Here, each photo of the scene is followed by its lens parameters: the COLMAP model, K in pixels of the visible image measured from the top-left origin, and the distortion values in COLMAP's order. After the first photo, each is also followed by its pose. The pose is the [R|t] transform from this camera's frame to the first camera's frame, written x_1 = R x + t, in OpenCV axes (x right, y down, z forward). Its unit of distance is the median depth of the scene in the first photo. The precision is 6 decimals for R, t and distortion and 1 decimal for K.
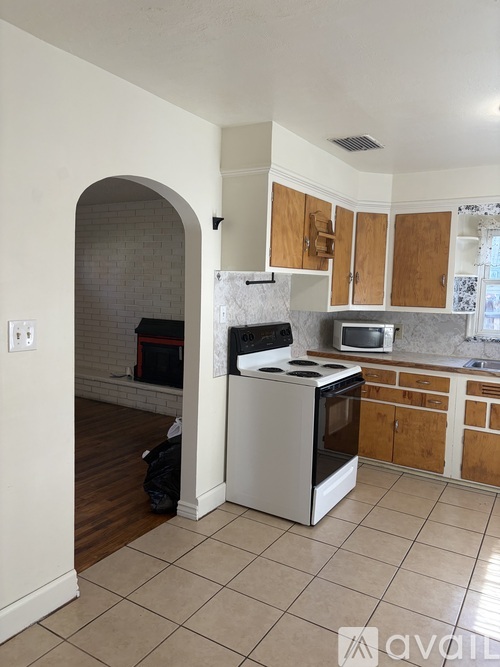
lens RADIAL K [[520.7, 0, 240.0], [0, 520.7, 328.7], [0, 0, 1]] dist [0.075972, -0.059416]
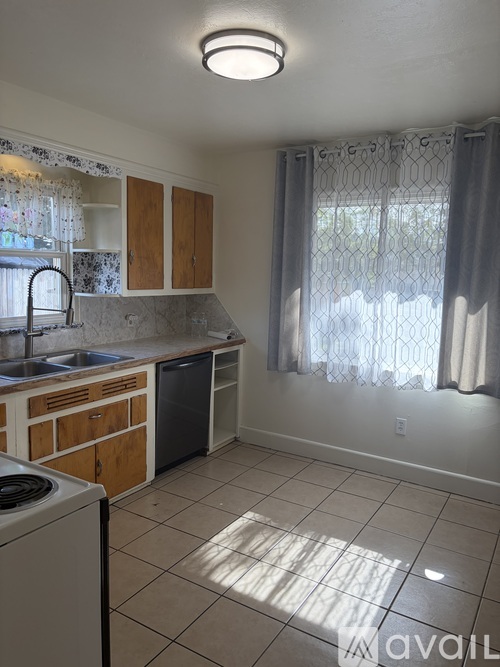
lens RADIAL K [[520.7, 0, 252.3], [0, 520.7, 331.3], [0, 0, 1]] dist [0.075972, -0.059416]
pose [[-0.009869, -0.155247, 0.987826, -0.234398], [0.064595, 0.985712, 0.155560, -0.075445], [-0.997863, 0.065344, 0.000301, 0.692901]]
